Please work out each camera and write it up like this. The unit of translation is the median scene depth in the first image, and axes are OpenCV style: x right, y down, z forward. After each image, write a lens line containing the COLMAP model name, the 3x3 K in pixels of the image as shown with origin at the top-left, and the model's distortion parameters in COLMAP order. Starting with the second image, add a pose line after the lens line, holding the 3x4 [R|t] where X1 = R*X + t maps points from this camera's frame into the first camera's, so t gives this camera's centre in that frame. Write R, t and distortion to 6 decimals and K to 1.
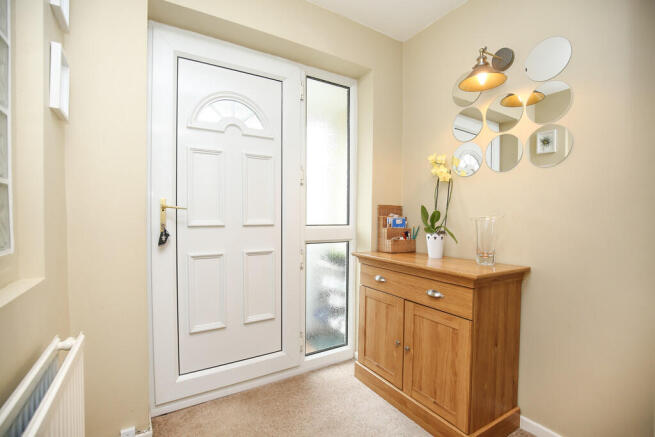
lens RADIAL K [[308.4, 0, 327.5], [0, 308.4, 218.5], [0, 0, 1]] dist [-0.034428, 0.000093]
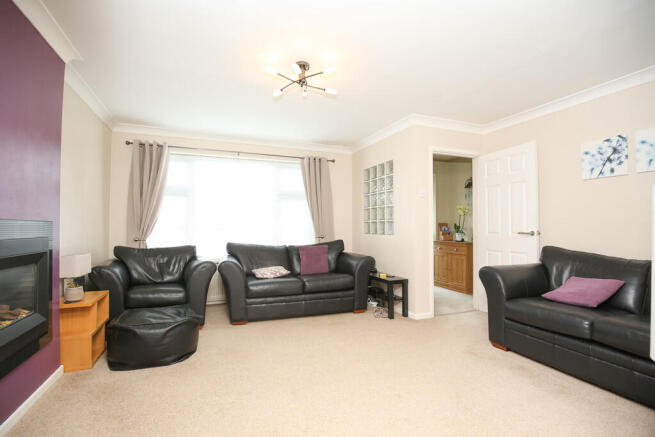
lens RADIAL K [[308.4, 0, 327.5], [0, 308.4, 218.5], [0, 0, 1]] dist [-0.034428, 0.000093]
pose [[0.987953, 0.000321, -0.154754, -0.437768], [-0.005867, 0.999357, -0.035381, 0.020901], [0.154643, 0.035863, 0.987319, -2.090813]]
